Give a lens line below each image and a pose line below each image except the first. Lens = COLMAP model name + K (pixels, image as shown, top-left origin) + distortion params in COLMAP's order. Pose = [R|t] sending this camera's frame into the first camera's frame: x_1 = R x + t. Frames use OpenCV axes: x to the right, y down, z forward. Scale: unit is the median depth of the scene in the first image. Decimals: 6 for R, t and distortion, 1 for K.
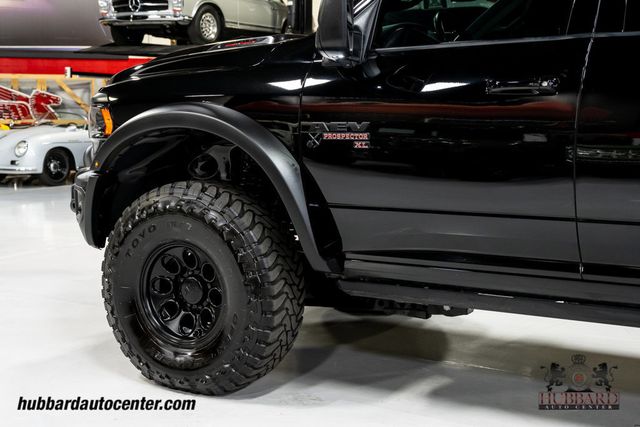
lens RADIAL K [[880.4, 0, 321.7], [0, 880.4, 215.4], [0, 0, 1]] dist [0.001221, 0.000000]
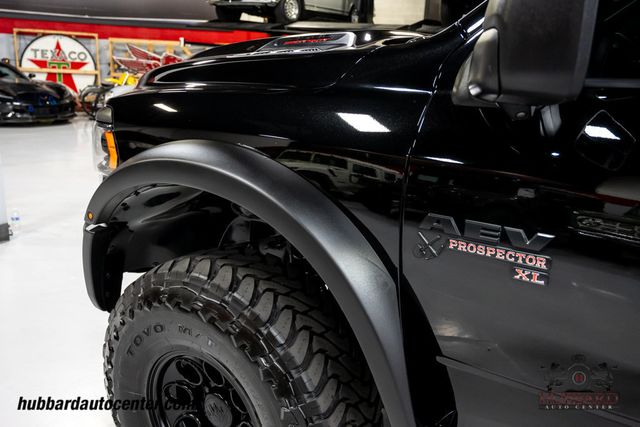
lens RADIAL K [[549.0, 0, 320.5], [0, 549.0, 212.1], [0, 0, 1]] dist [-0.000079, -0.013793]
pose [[0.995708, 0.058434, -0.071765, -0.045792], [-0.047559, 0.988308, 0.144864, -0.135991], [0.079391, -0.140829, 0.986846, 0.605300]]
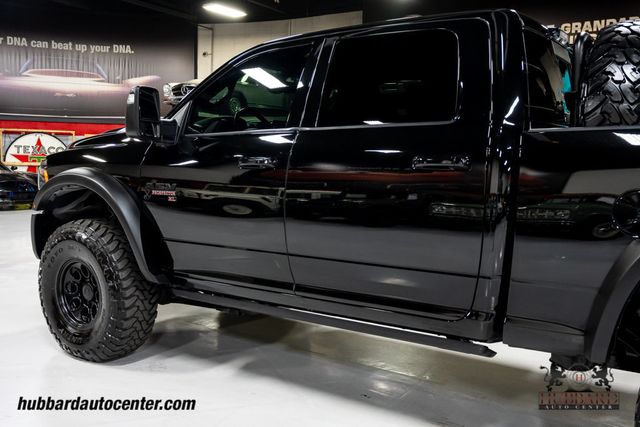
lens RADIAL K [[605.5, 0, 320.1], [0, 605.5, 216.1], [0, 0, 1]] dist [0.002190, 0.000000]
pose [[0.995843, 0.018825, -0.089124, 0.339454], [-0.020765, 0.999566, -0.020891, -0.030334], [0.088692, 0.022655, 0.995801, 0.000411]]
